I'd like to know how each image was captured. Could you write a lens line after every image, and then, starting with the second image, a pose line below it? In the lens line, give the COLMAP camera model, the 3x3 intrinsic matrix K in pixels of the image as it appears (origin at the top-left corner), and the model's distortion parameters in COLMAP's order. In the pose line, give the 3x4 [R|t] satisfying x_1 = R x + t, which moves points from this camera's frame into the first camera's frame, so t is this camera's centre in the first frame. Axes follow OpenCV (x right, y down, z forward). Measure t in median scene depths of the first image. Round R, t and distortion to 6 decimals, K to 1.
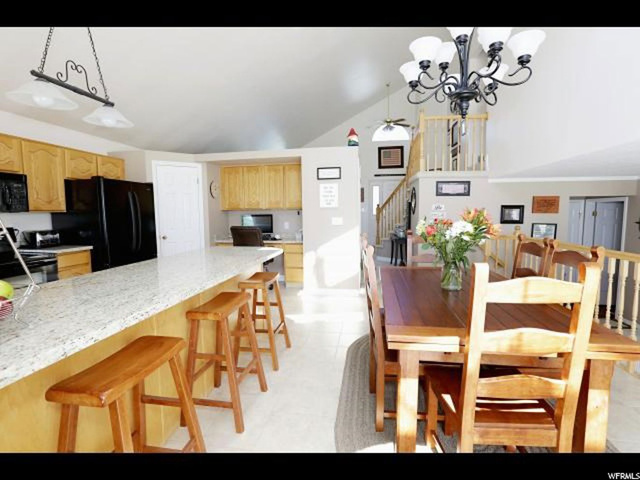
lens RADIAL K [[287.7, 0, 320.0], [0, 287.7, 240.0], [0, 0, 1]] dist [-0.024138, 0.000636]
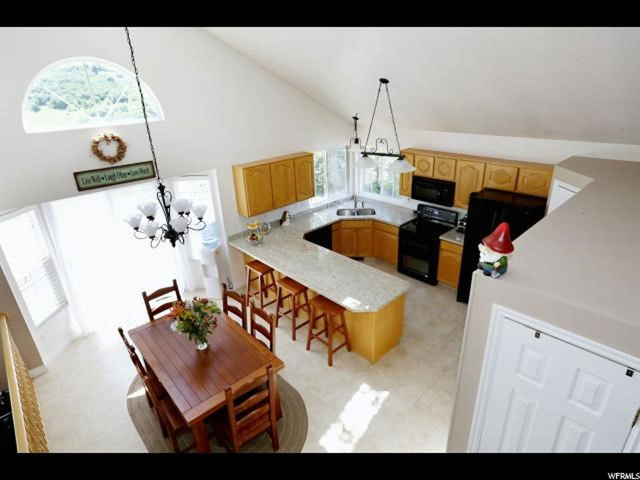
lens RADIAL K [[363.3, 0, 320.0], [0, 363.3, 240.0], [0, 0, 1]] dist [0.000931, 0.000611]
pose [[-0.617077, 0.345612, -0.706943, 0.842567], [-0.025969, 0.888953, 0.457261, -0.843056], [0.786474, 0.300524, -0.539578, 1.616468]]
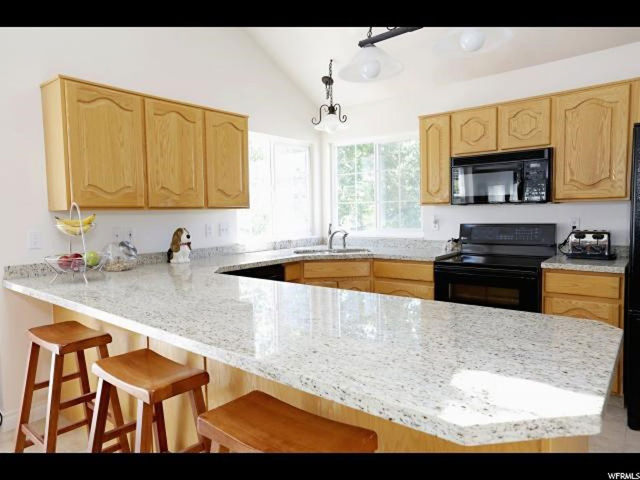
lens RADIAL K [[416.5, 0, 320.0], [0, 416.5, 240.0], [0, 0, 1]] dist [-0.002591, 0.000971]
pose [[-0.505010, 0.075194, -0.859832, 0.116749], [-0.055582, 0.991297, 0.119337, -0.103870], [0.861322, 0.108058, -0.496435, 1.080918]]
